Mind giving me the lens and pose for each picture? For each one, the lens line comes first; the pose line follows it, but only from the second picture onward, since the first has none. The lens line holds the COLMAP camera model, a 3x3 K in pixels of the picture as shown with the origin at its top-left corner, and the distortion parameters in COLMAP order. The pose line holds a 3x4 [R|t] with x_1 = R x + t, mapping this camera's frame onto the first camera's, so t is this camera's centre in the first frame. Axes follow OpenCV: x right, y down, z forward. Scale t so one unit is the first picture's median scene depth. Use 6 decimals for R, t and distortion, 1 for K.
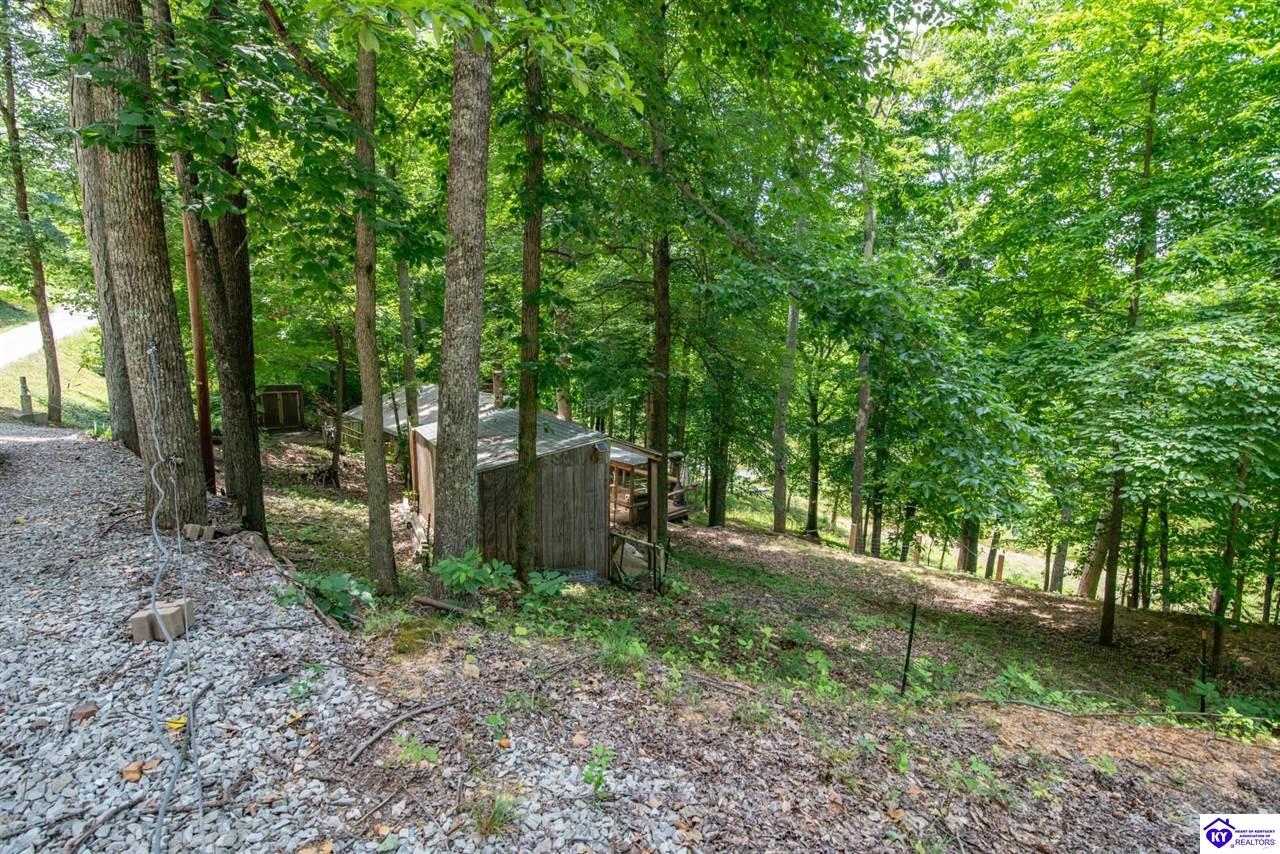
lens RADIAL K [[599.9, 0, 640.0], [0, 599.9, 427.0], [0, 0, 1]] dist [-0.004866, -0.000642]
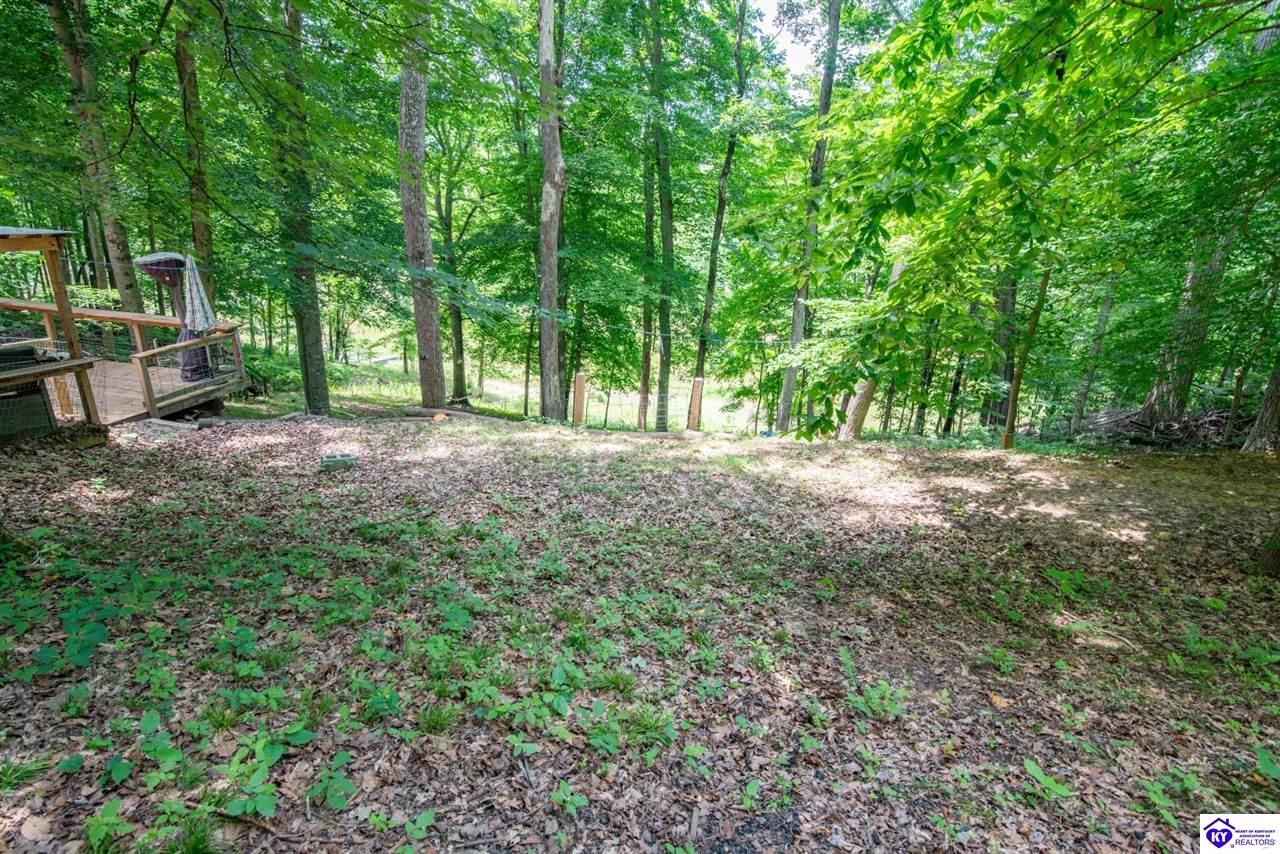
lens RADIAL K [[599.9, 0, 640.0], [0, 599.9, 427.0], [0, 0, 1]] dist [-0.004866, -0.000642]
pose [[0.825565, -0.158365, 0.541629, 0.045795], [0.035878, 0.972602, 0.229690, 0.035937], [-0.563165, -0.170192, 0.808628, 0.223779]]
